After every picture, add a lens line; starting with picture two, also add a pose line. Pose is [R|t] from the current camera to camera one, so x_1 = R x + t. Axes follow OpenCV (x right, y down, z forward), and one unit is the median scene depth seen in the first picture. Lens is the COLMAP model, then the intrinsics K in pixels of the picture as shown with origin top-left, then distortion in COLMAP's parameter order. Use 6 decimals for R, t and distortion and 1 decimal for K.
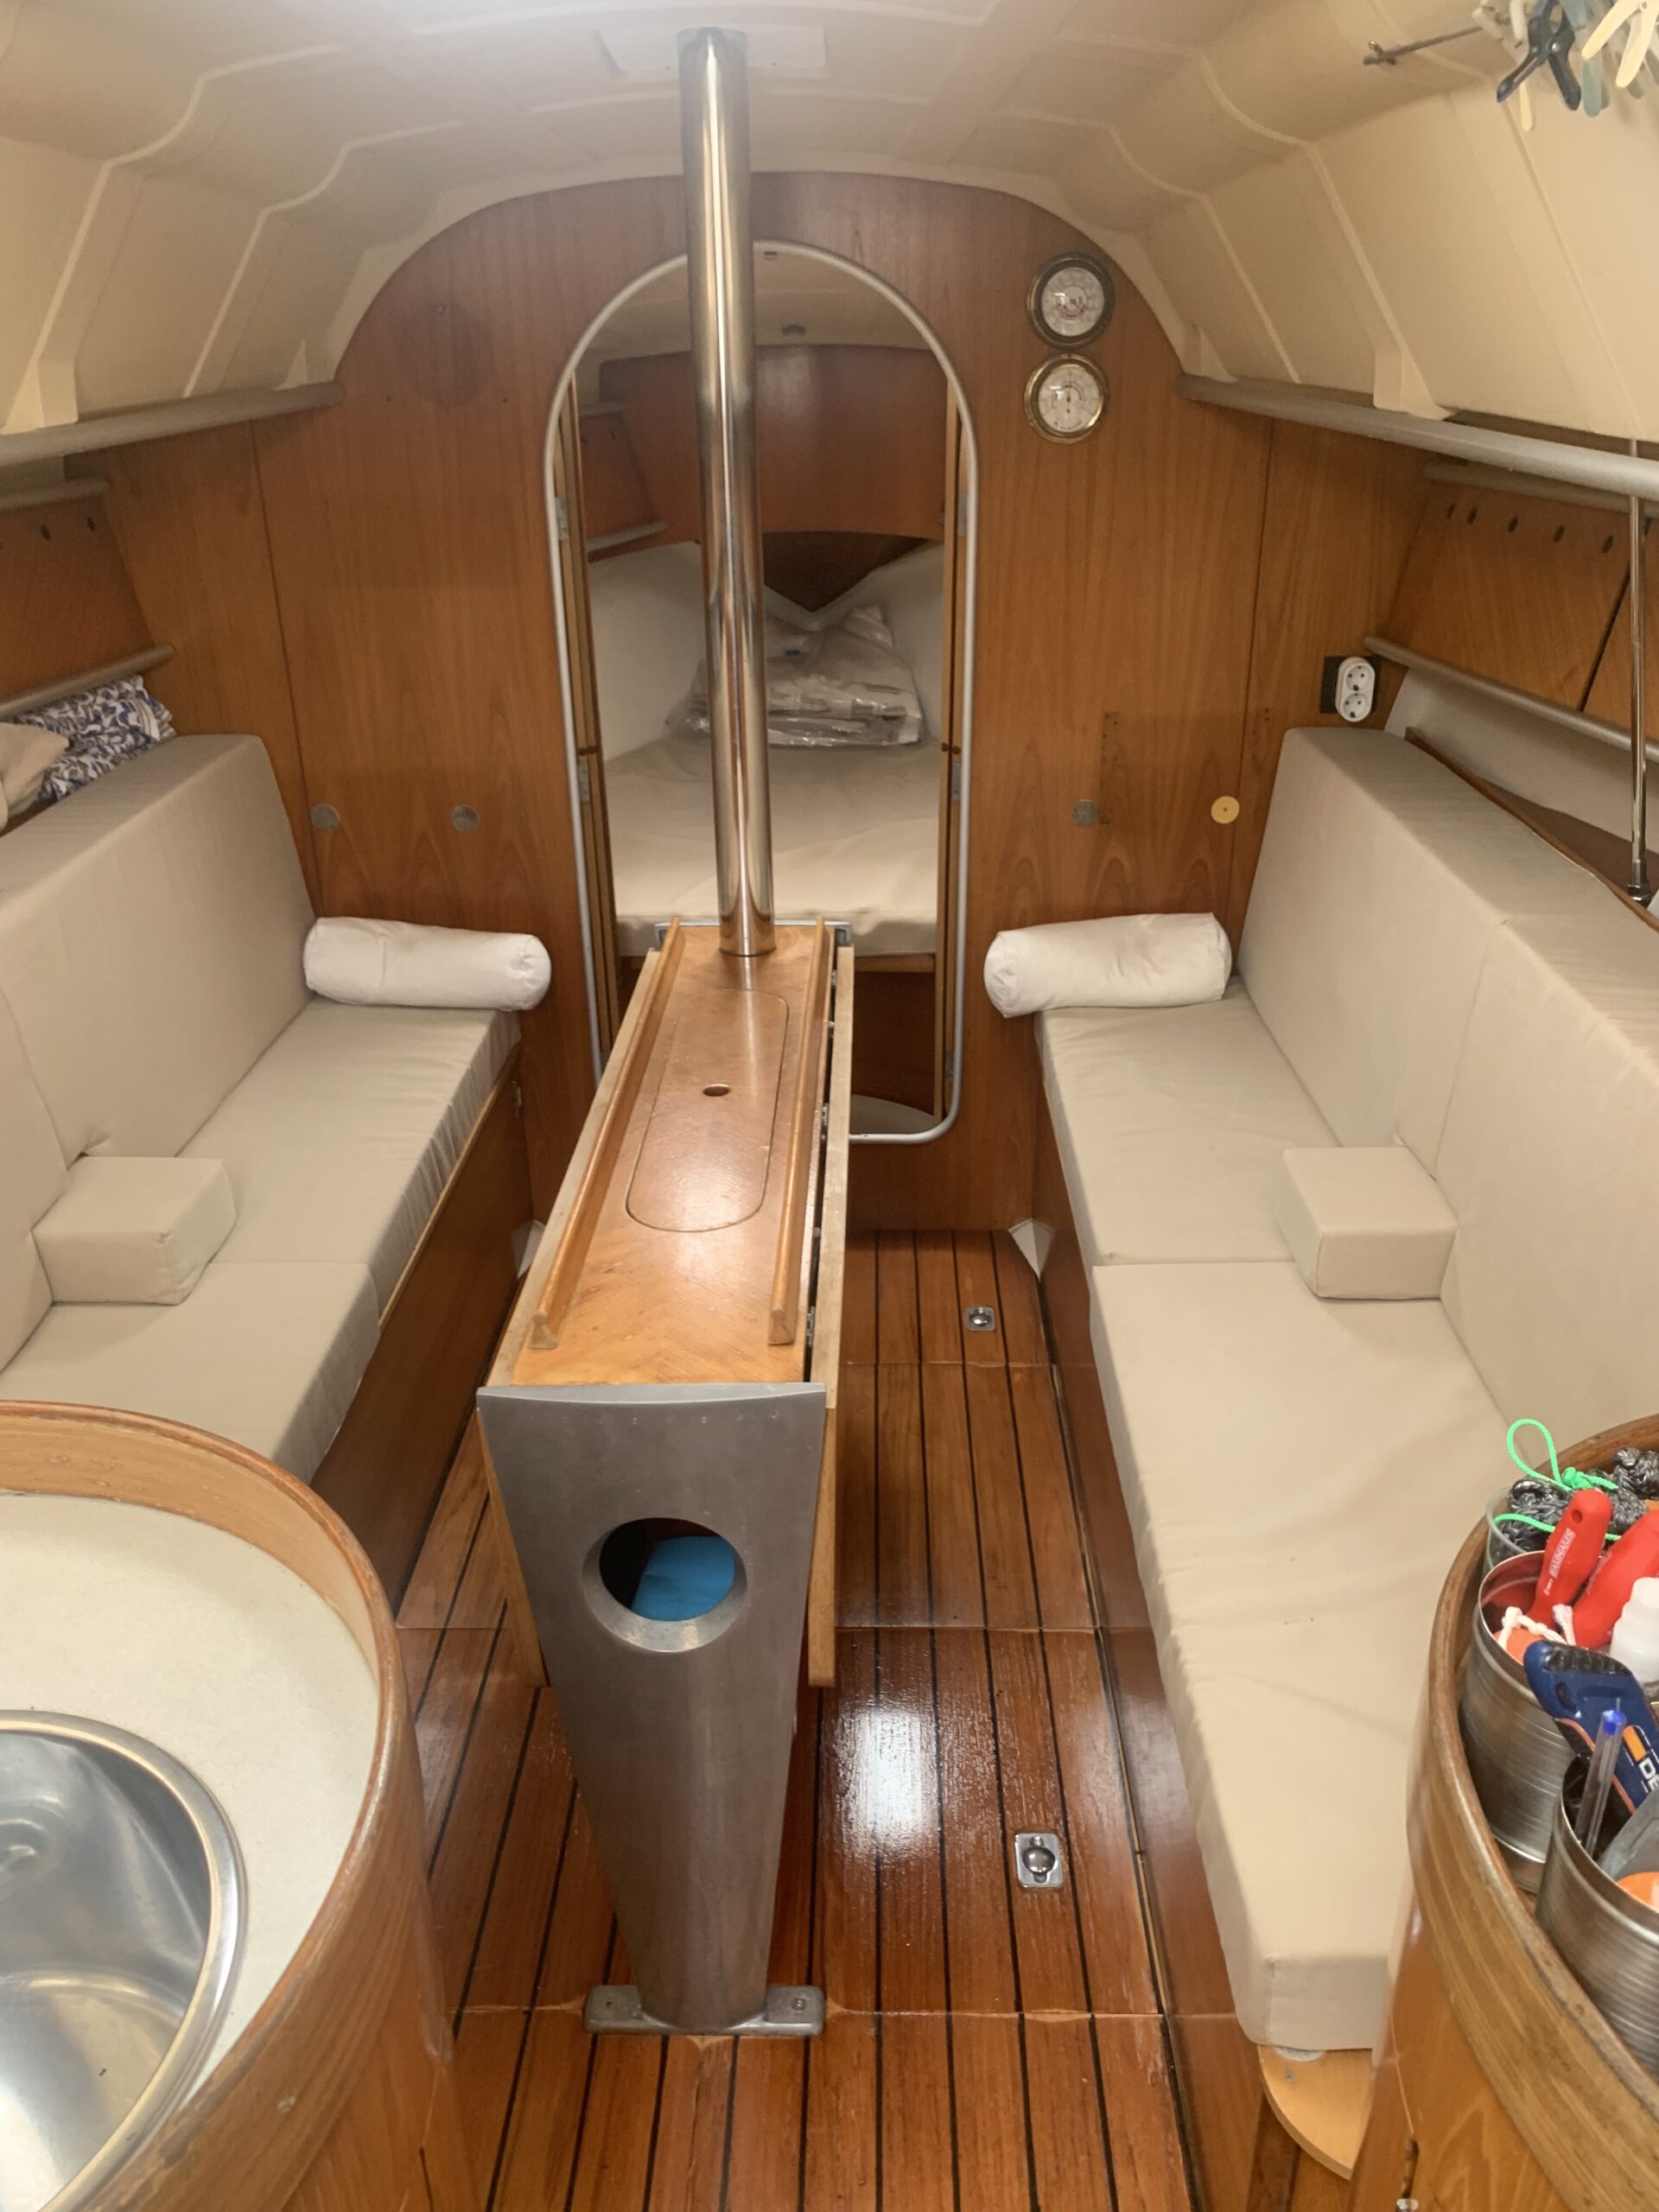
lens RADIAL K [[1708.7, 0, 802.7], [0, 1708.7, 1108.1], [0, 0, 1]] dist [0.020841, -0.024356]
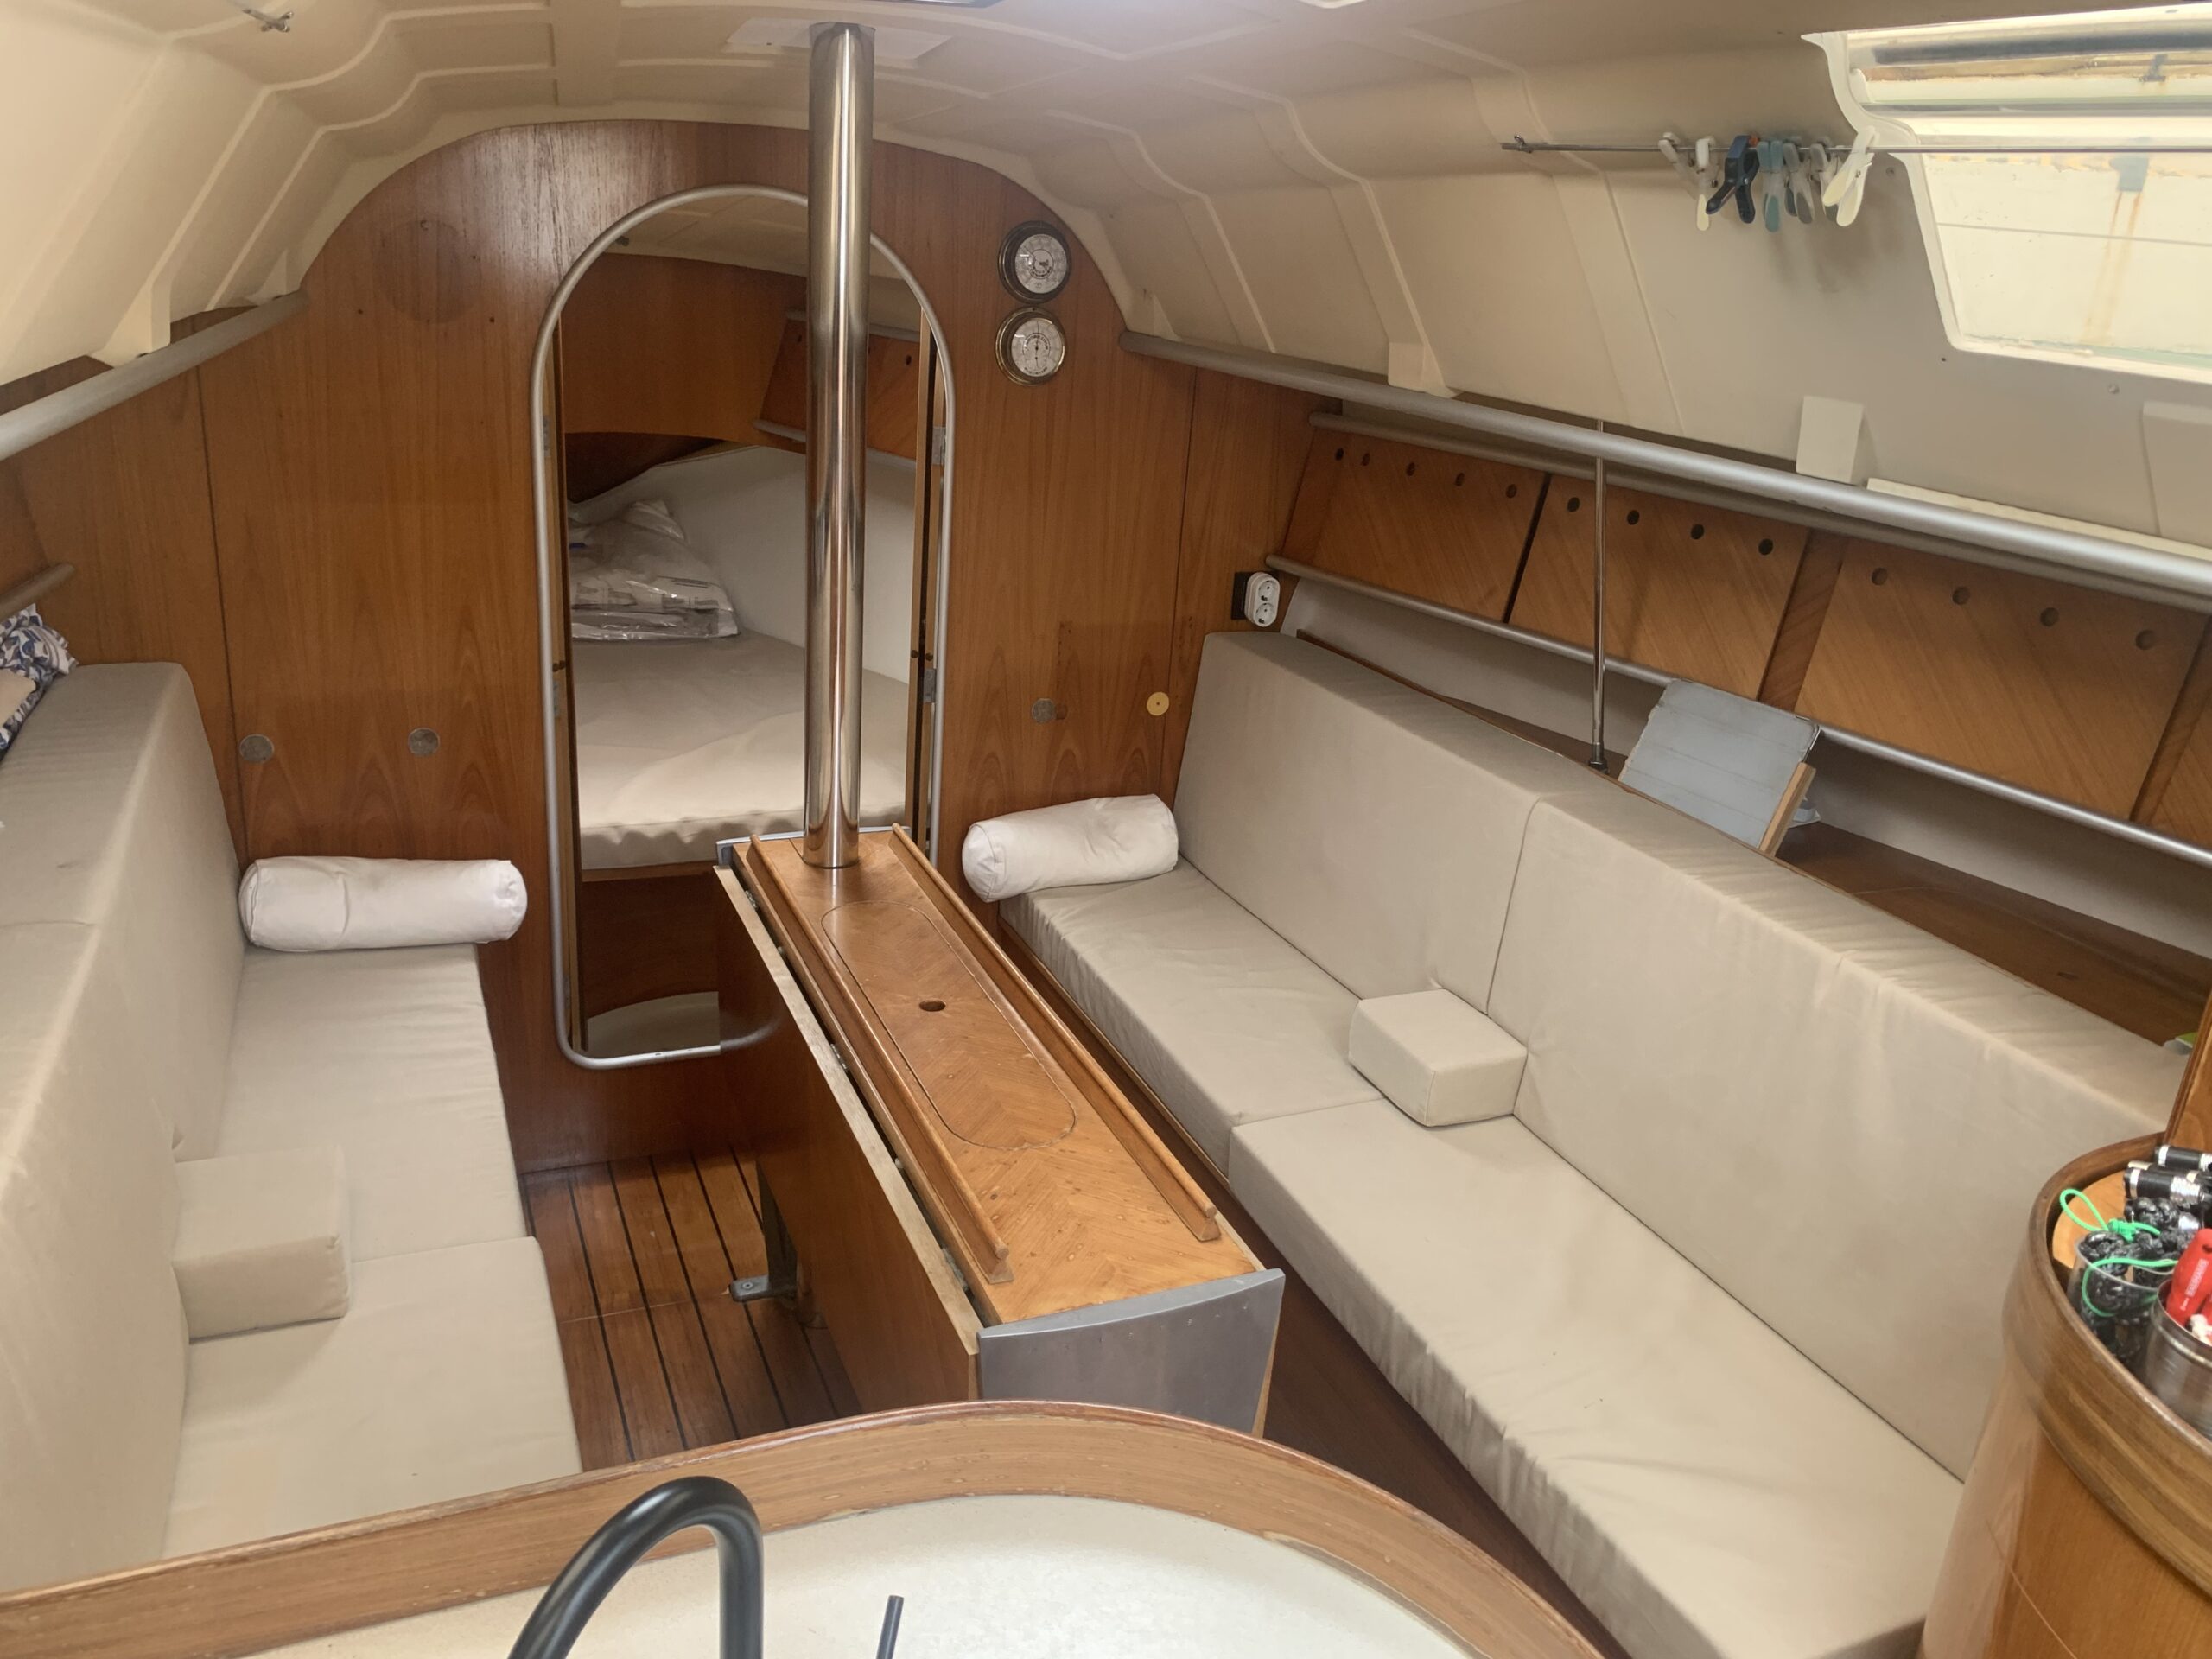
lens RADIAL K [[1708.7, 0, 1087.8], [0, 1708.7, 803.9], [0, 0, 1]] dist [0.020841, -0.024356]
pose [[0.911734, -0.062784, 0.405954, -0.267877], [0.100528, 0.992303, -0.072310, -0.034095], [-0.398290, 0.106737, 0.911028, 0.008139]]
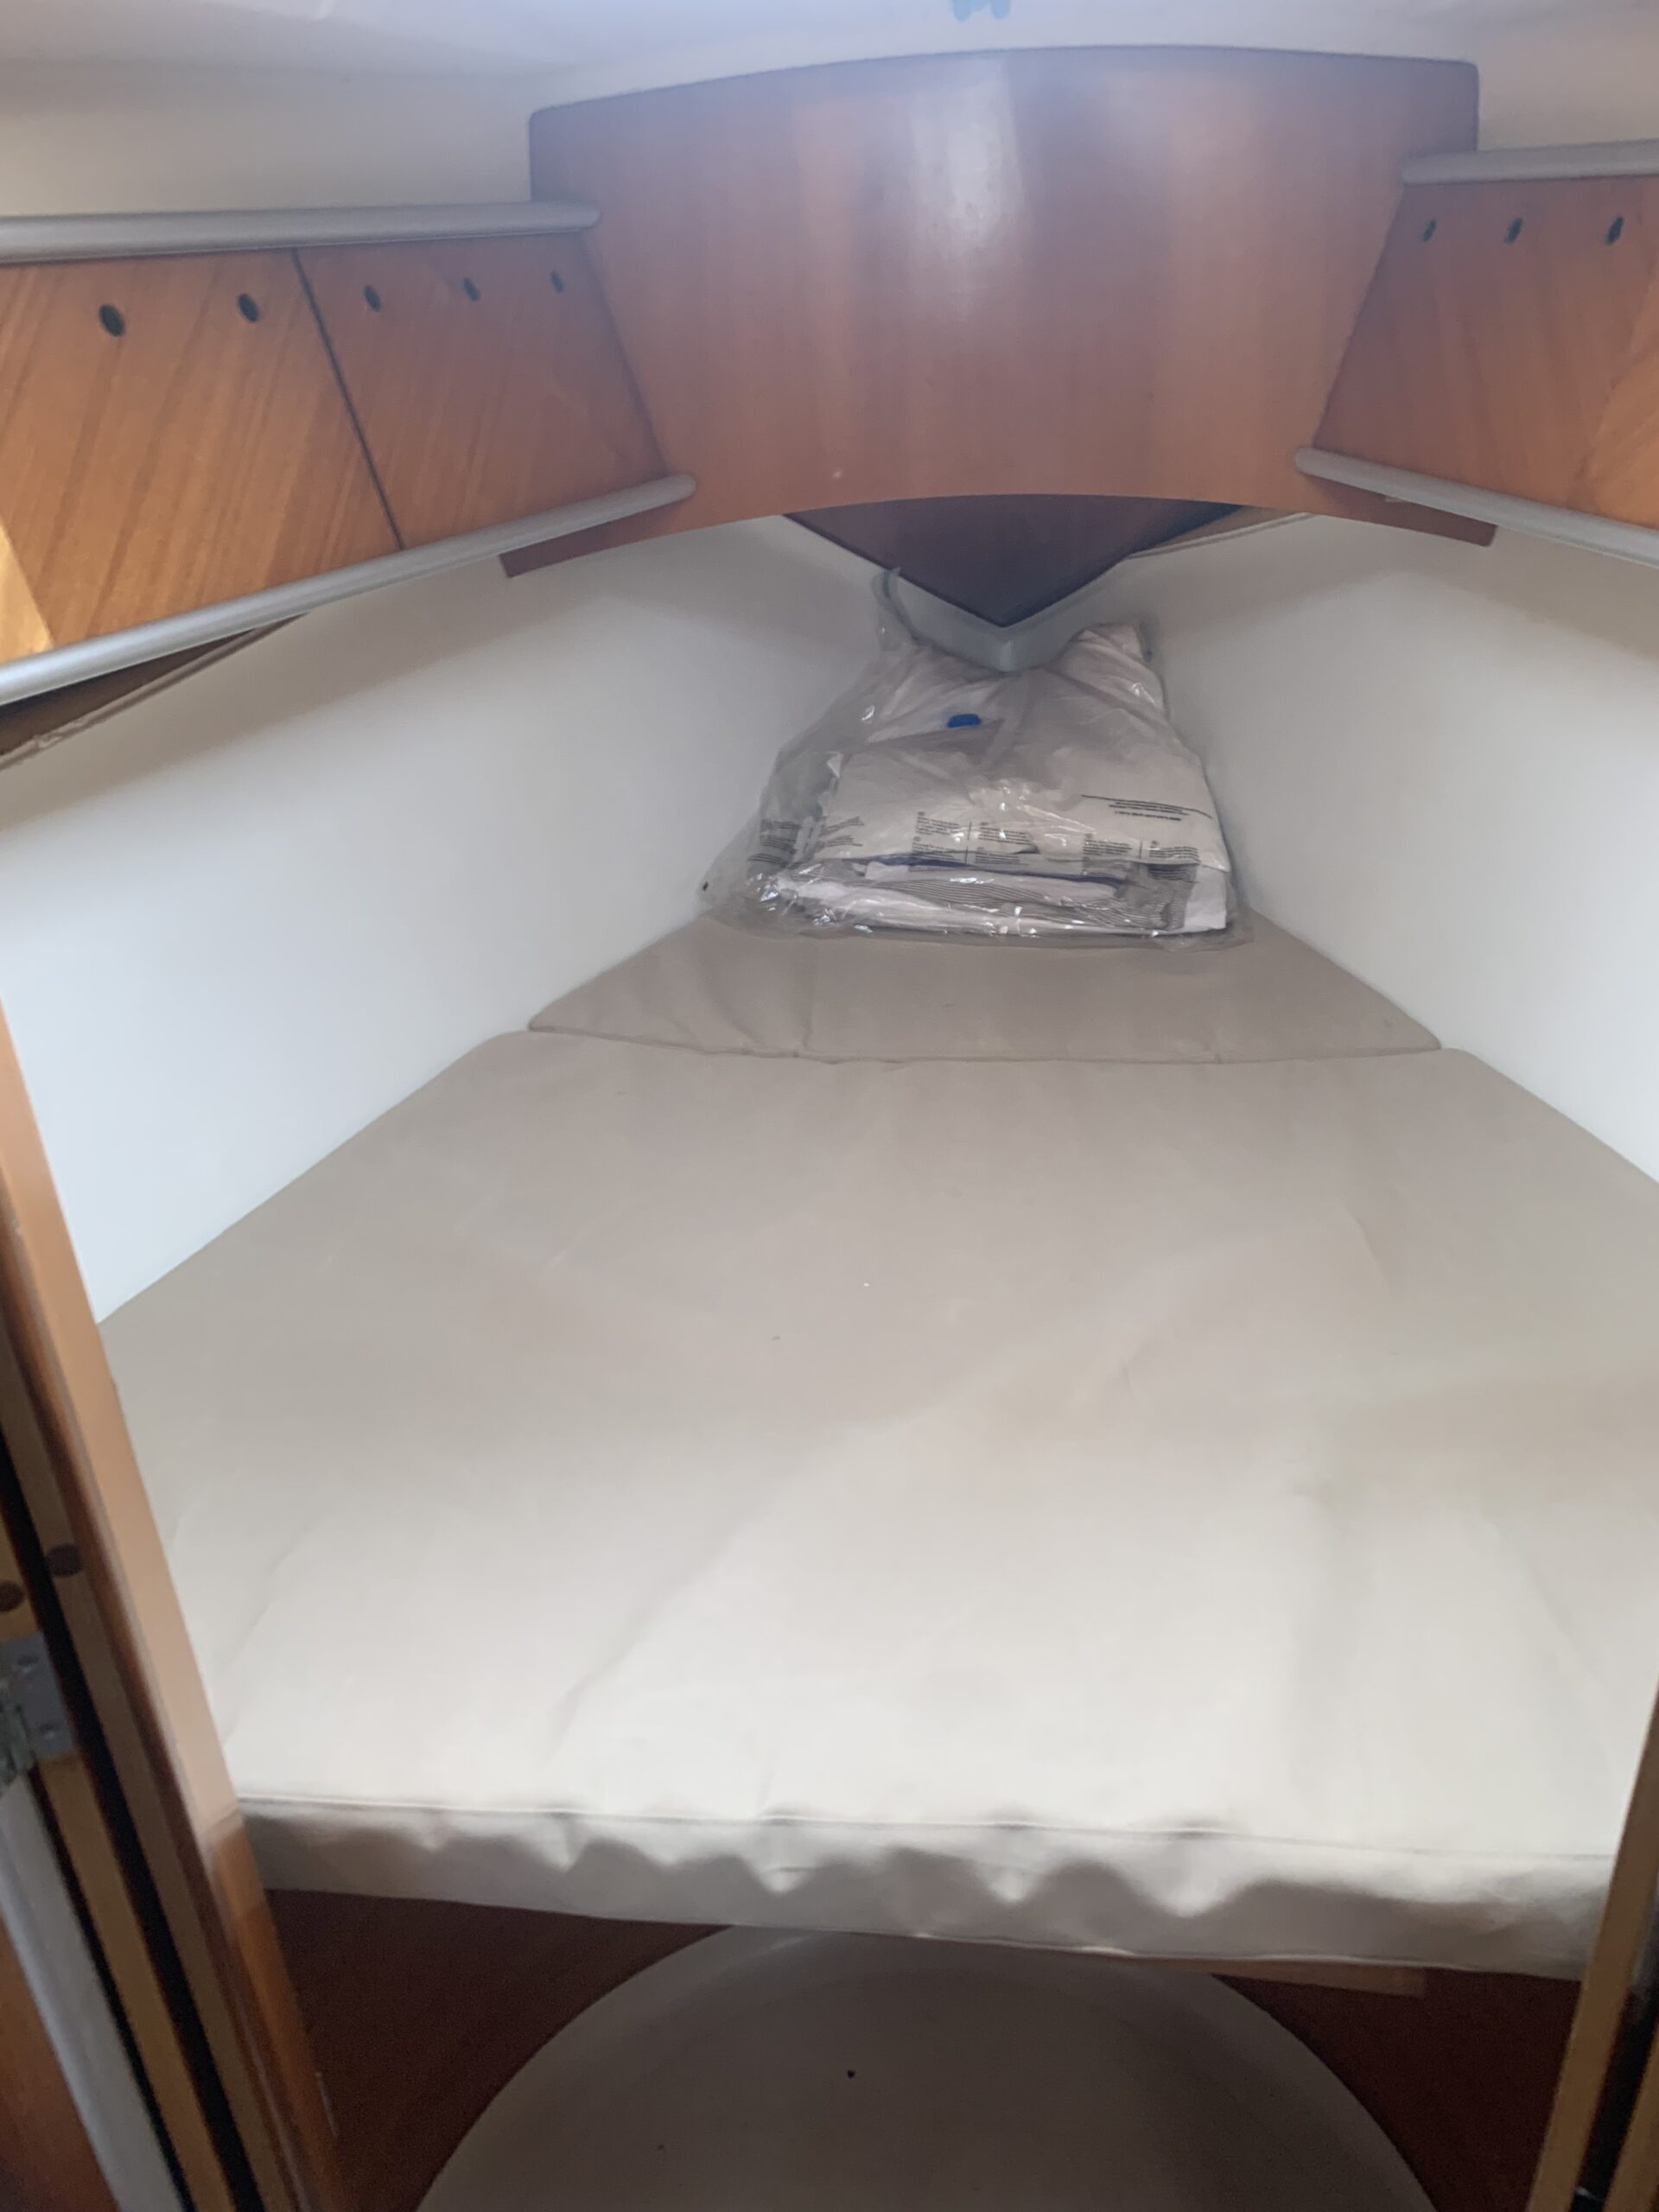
lens RADIAL K [[1708.7, 0, 809.7], [0, 1708.7, 1100.7], [0, 0, 1]] dist [0.020841, -0.024356]
pose [[0.995103, 0.014779, -0.097730, -0.001419], [-0.011470, 0.999345, 0.034335, -0.301759], [0.098173, -0.033046, 0.994620, 0.850409]]
